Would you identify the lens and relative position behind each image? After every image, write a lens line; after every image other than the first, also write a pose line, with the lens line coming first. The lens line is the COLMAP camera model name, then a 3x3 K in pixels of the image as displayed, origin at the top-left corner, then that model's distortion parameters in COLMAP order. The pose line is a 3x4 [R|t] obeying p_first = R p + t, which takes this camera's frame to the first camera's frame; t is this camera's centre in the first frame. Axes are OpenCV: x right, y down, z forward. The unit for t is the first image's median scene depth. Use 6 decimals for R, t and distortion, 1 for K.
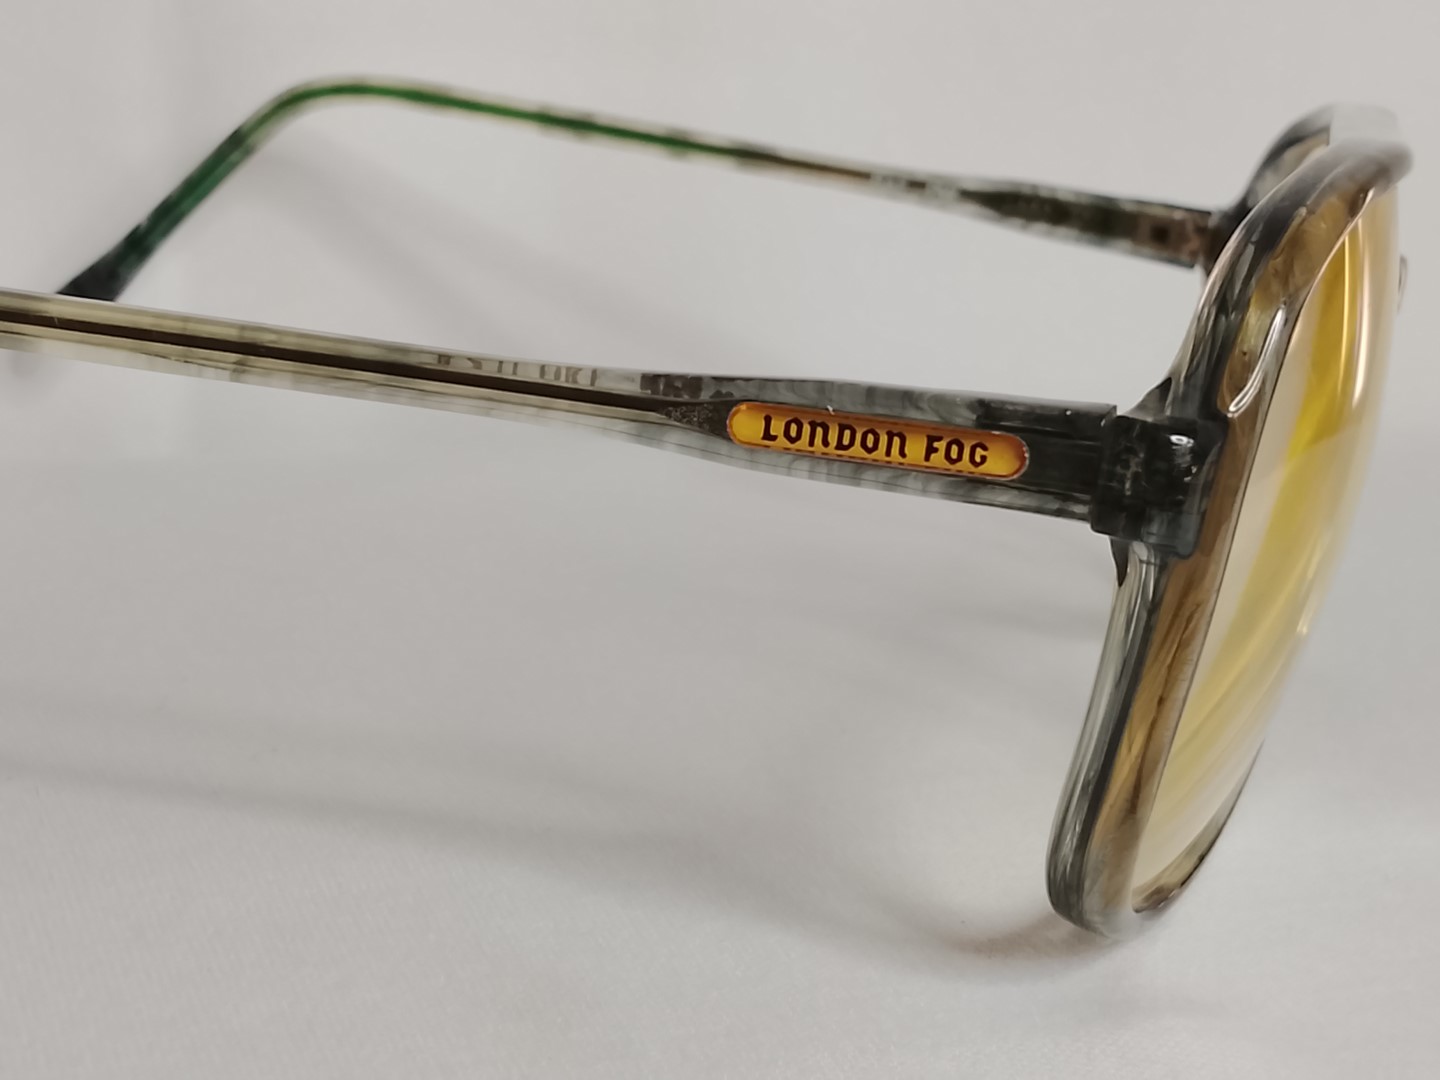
lens RADIAL K [[2419.4, 0, 720.0], [0, 2419.4, 540.0], [0, 0, 1]] dist [-0.017675, -0.044431]
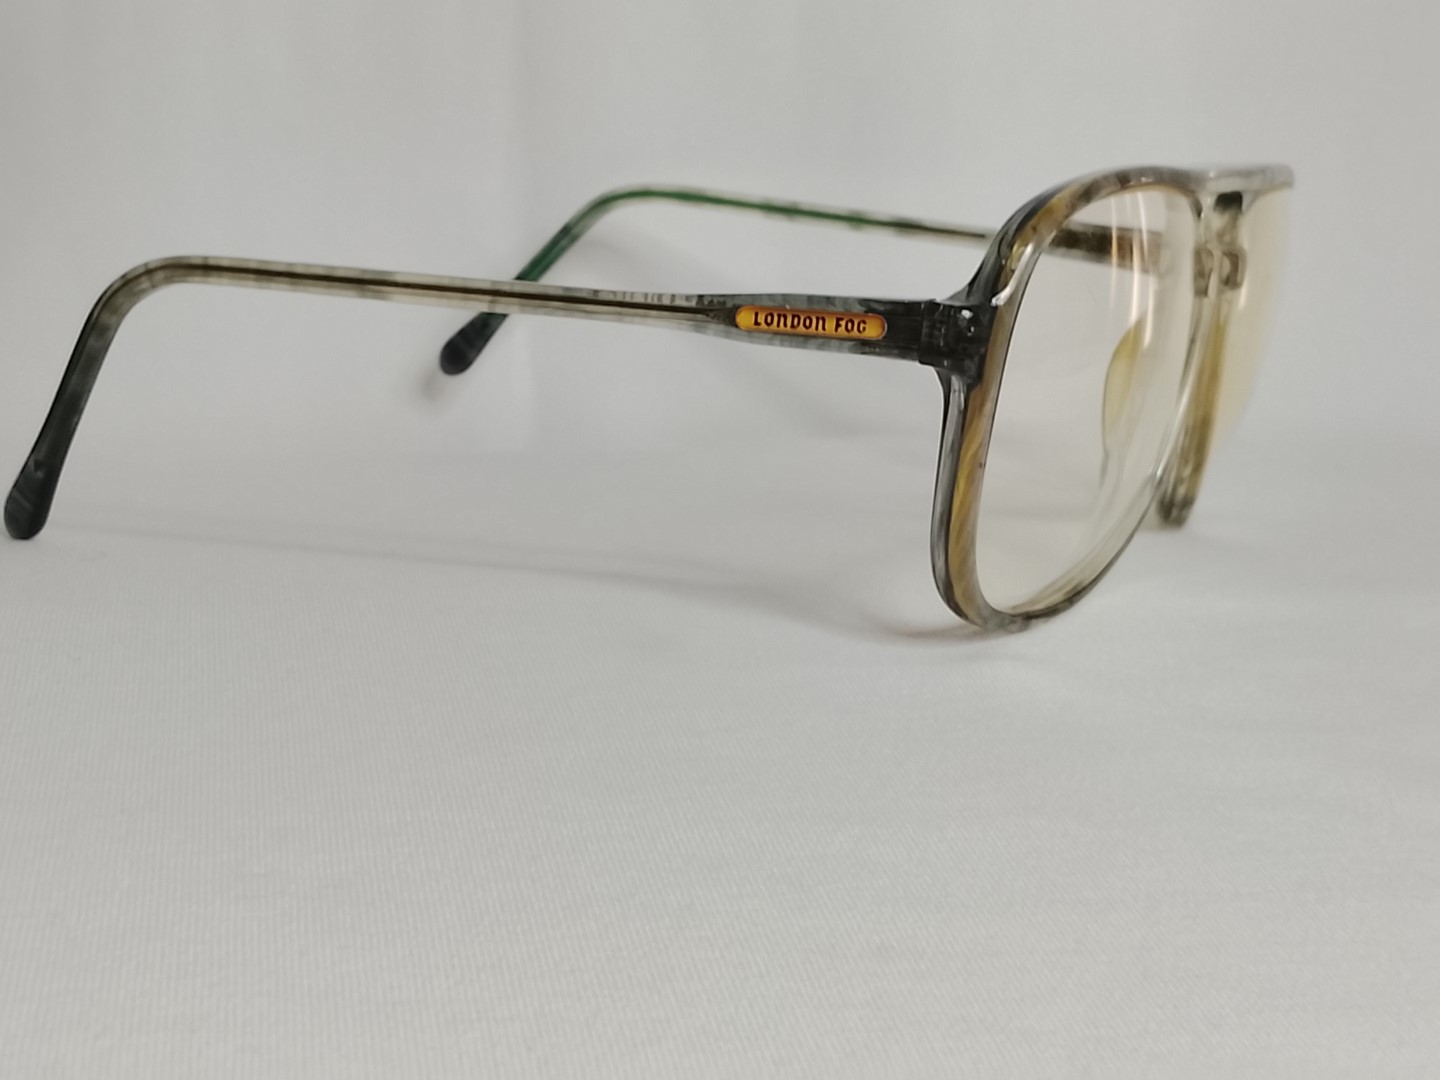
lens RADIAL K [[2419.4, 0, 720.0], [0, 2419.4, 540.0], [0, 0, 1]] dist [-0.017675, -0.044431]
pose [[0.981456, -0.011286, -0.191354, 0.349184], [-0.002724, 0.997343, -0.072793, 0.261463], [0.191667, 0.071964, 0.978818, -0.830095]]
